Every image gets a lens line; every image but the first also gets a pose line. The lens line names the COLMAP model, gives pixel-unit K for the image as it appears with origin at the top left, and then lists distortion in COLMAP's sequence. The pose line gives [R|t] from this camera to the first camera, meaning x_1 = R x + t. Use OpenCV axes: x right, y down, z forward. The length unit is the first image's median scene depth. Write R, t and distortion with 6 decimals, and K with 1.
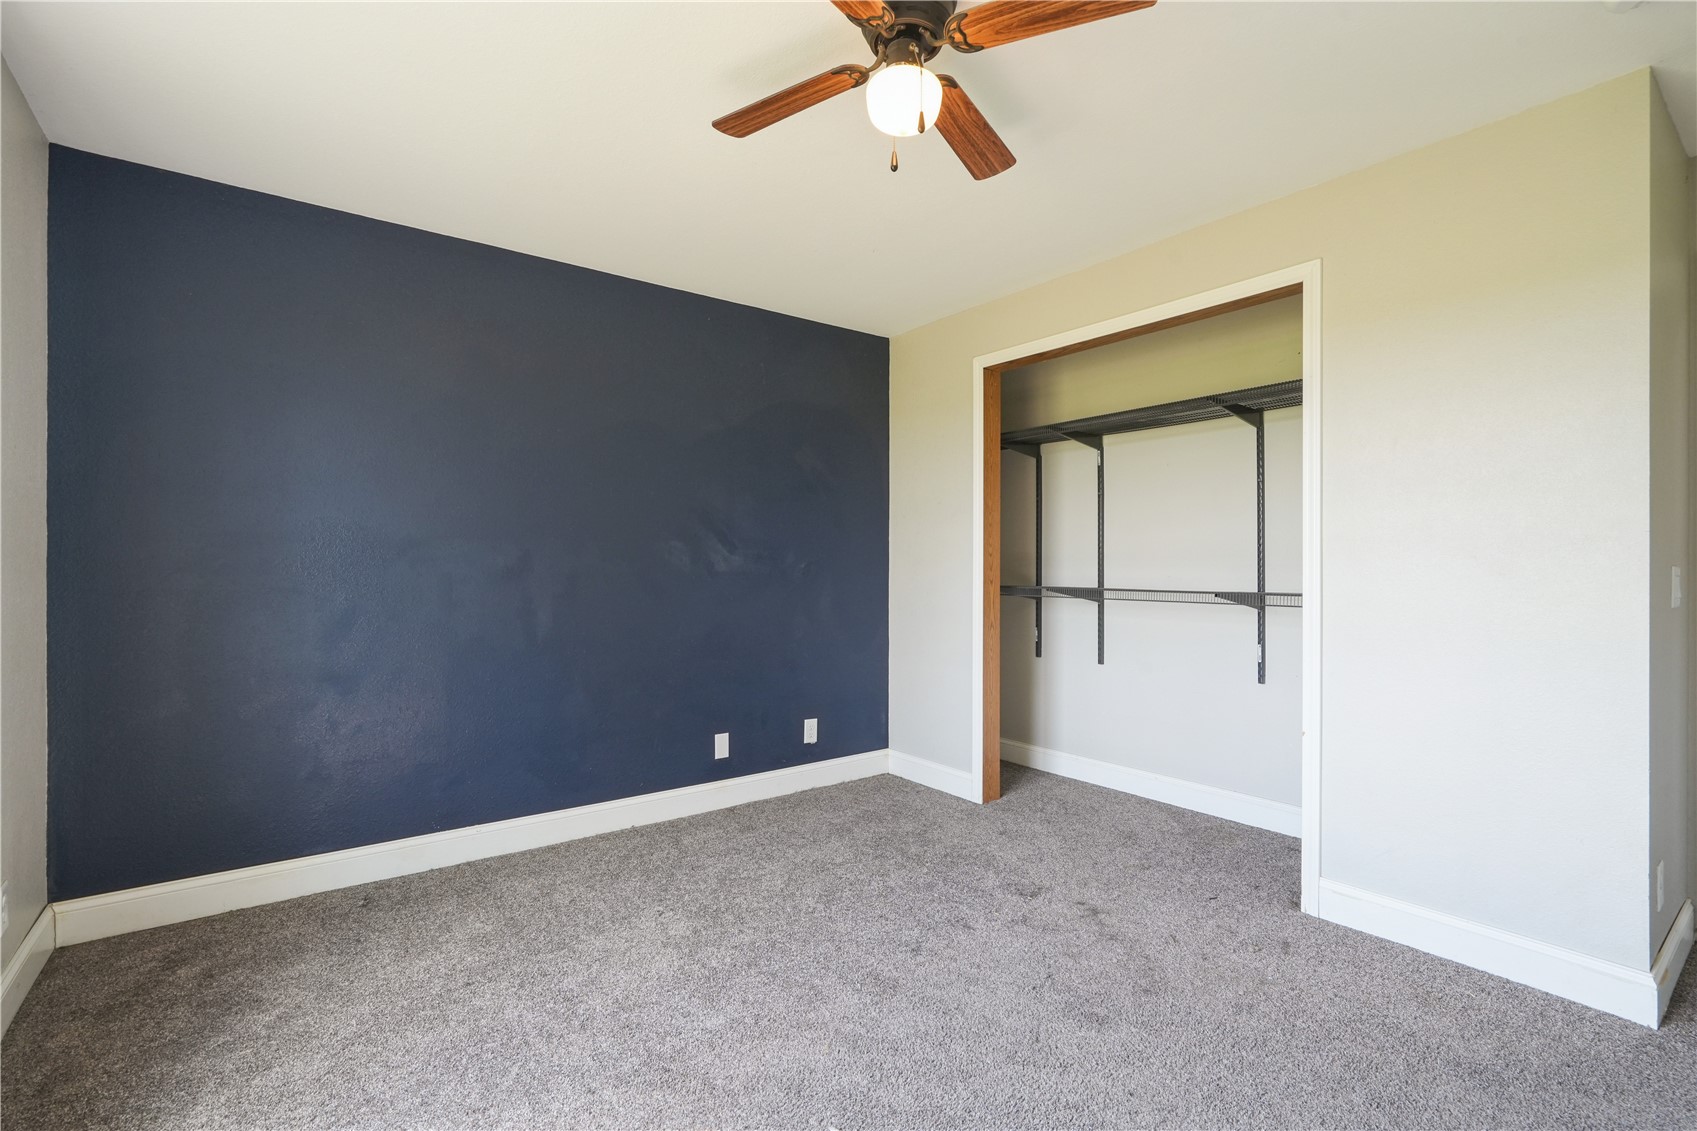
lens RADIAL K [[766.8, 0, 851.1], [0, 766.8, 561.0], [0, 0, 1]] dist [-0.010496, 0.004914]
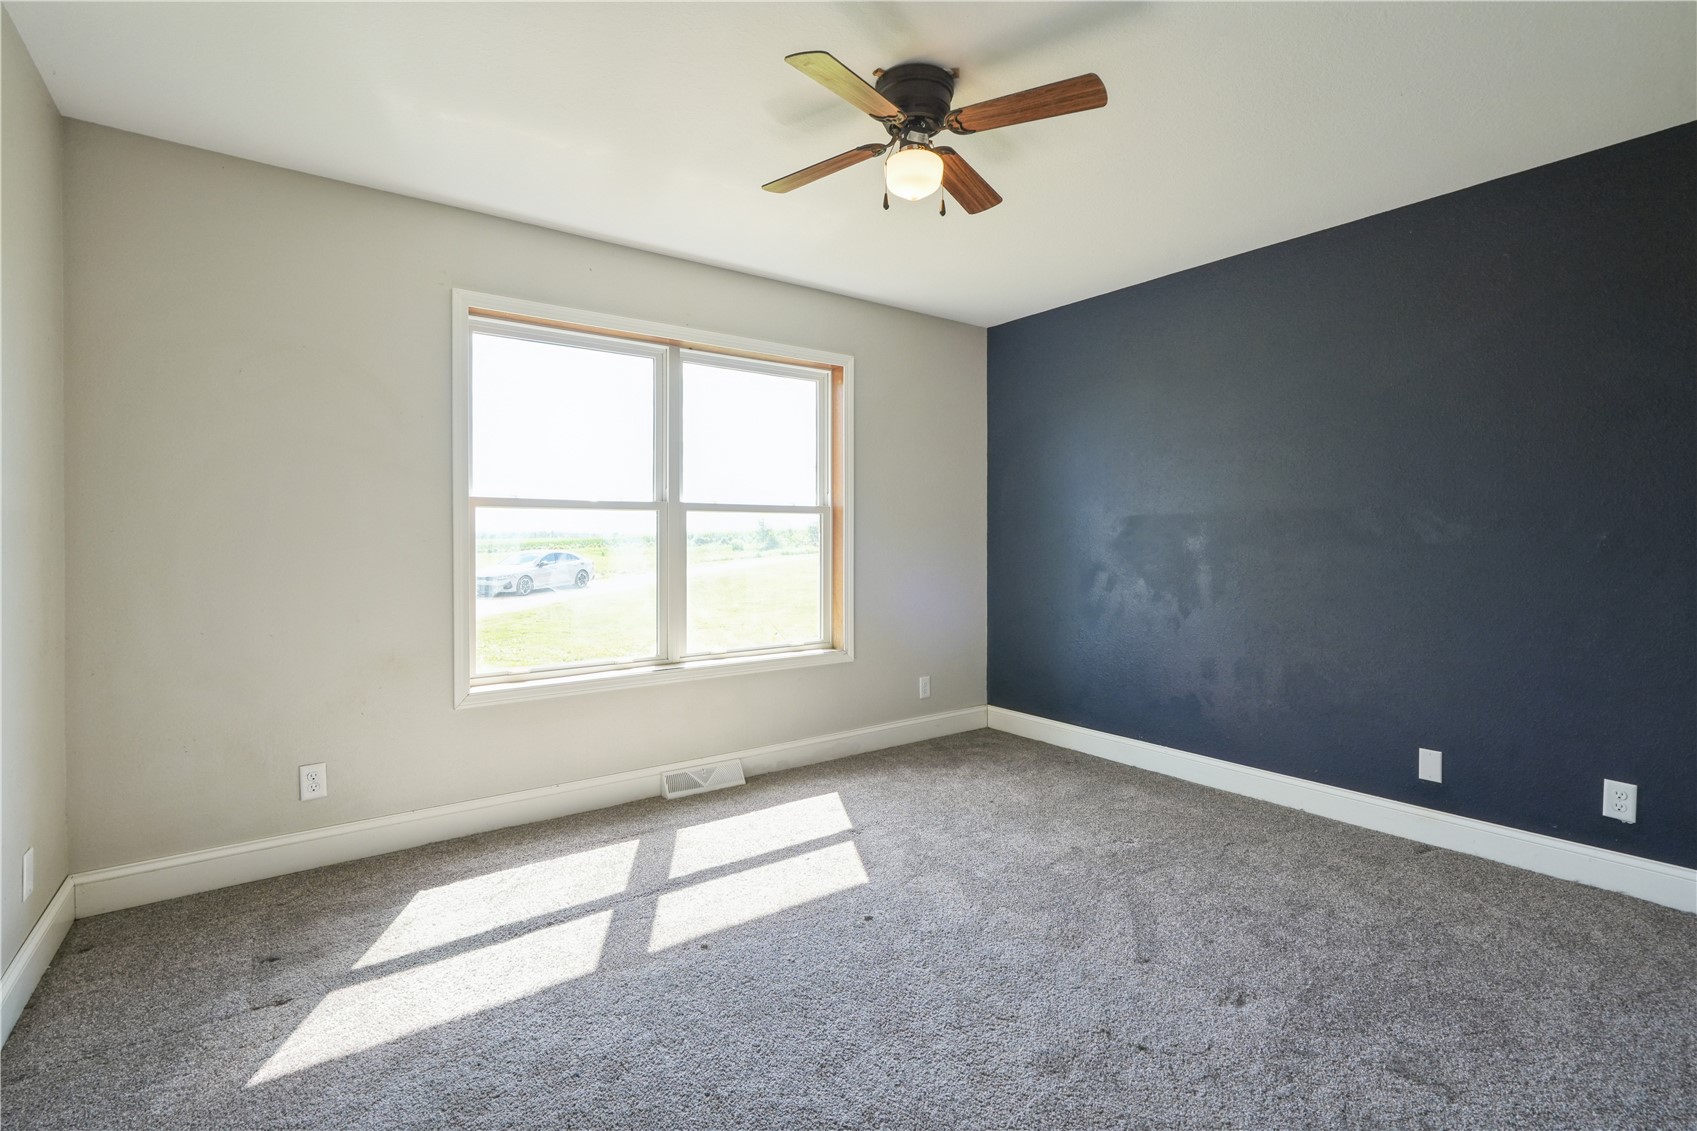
lens RADIAL K [[755.7, 0, 848.4], [0, 755.7, 540.2], [0, 0, 1]] dist [-0.000416, 0.000036]
pose [[-0.014416, -0.003974, -0.999888, 0.697194], [0.006760, 0.999969, -0.004072, 0.010166], [0.999873, -0.006818, -0.014388, 0.468936]]
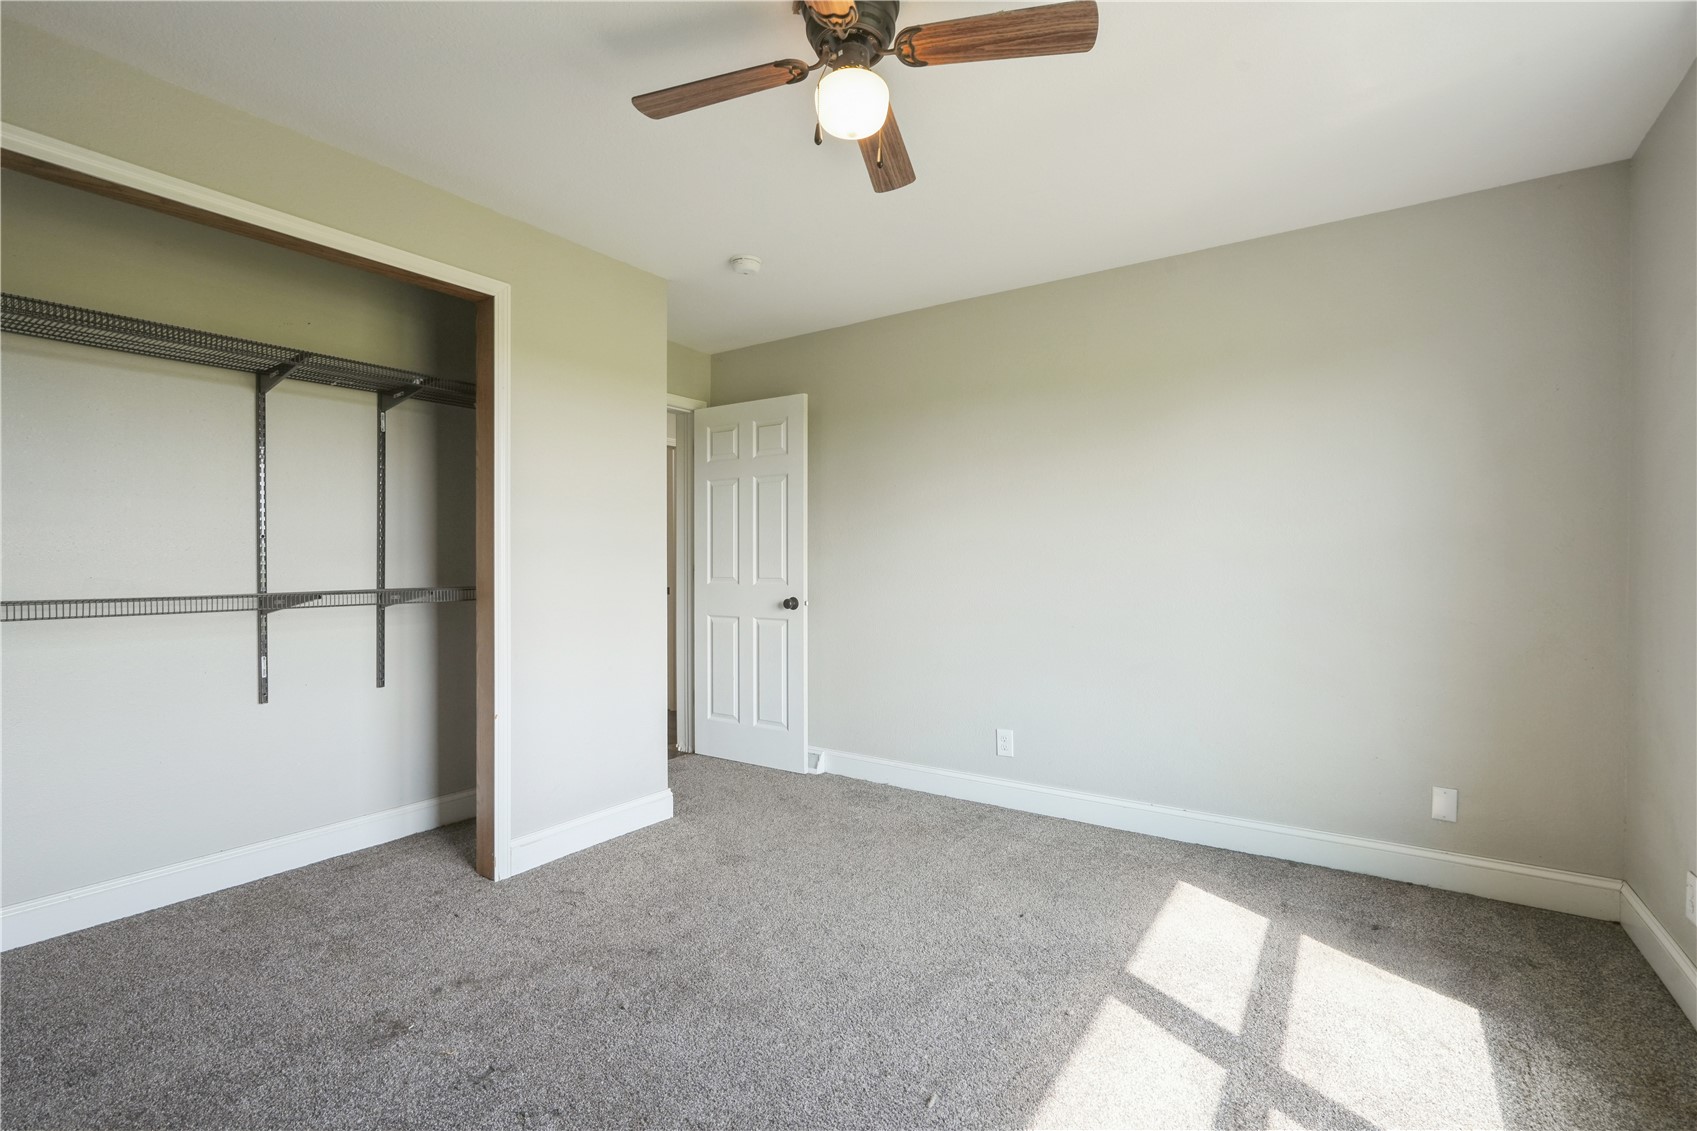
lens RADIAL K [[766.8, 0, 851.1], [0, 766.8, 561.0], [0, 0, 1]] dist [-0.010496, 0.004914]
pose [[-0.311999, 0.000979, 0.950082, -0.467315], [-0.004231, 0.999988, -0.002420, 0.005996], [-0.950073, -0.004775, -0.311991, 0.683757]]
